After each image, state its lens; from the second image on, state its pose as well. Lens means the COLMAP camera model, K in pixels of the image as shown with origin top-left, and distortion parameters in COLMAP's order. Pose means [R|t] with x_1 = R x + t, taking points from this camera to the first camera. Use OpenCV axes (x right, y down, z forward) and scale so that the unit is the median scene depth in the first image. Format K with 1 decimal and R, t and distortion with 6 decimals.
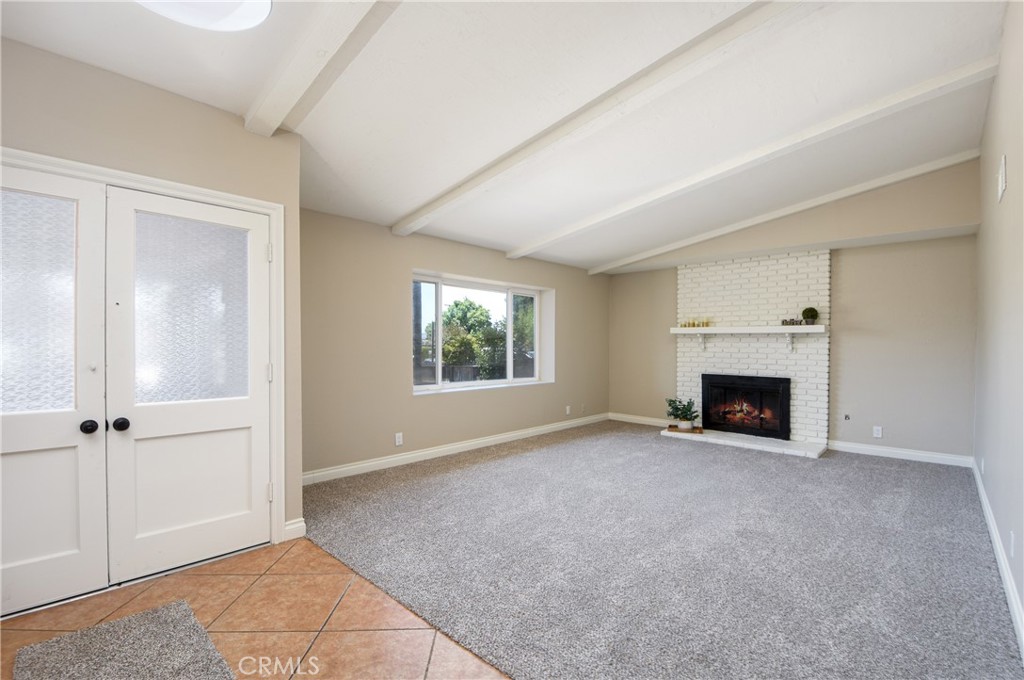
lens RADIAL K [[465.6, 0, 512.0], [0, 465.6, 340.0], [0, 0, 1]] dist [0.028118, -0.030021]
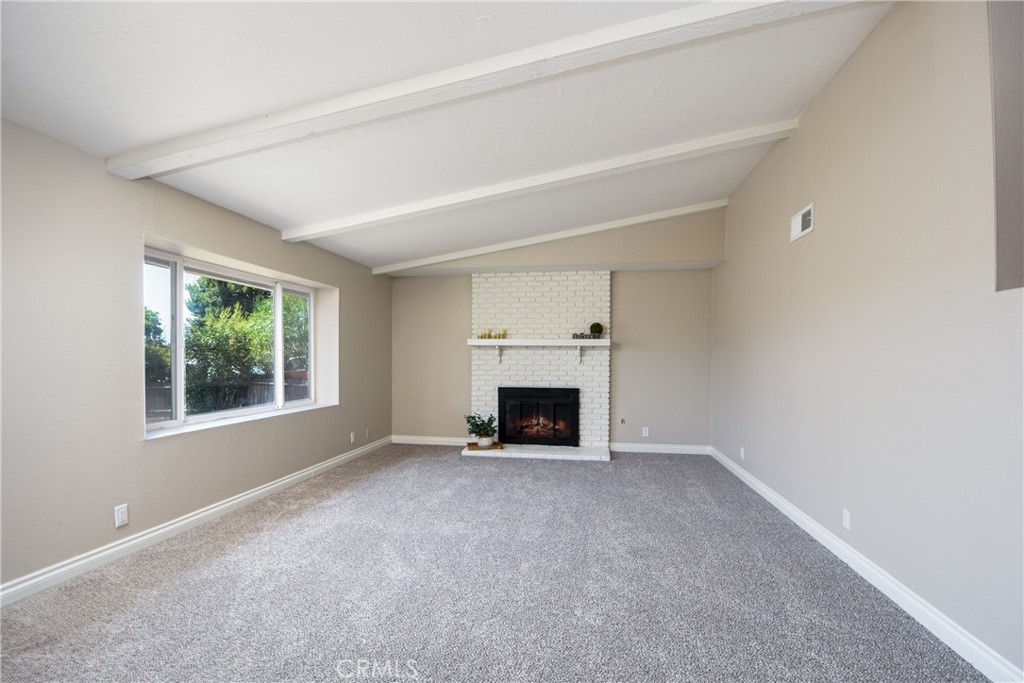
lens RADIAL K [[482.6, 0, 512.5], [0, 482.6, 353.0], [0, 0, 1]] dist [-0.002458, -0.000690]
pose [[0.827861, 0.003114, 0.560925, -0.148003], [-0.003881, 0.999992, 0.000176, 0.001445], [-0.560920, -0.002323, 0.827866, 0.176533]]
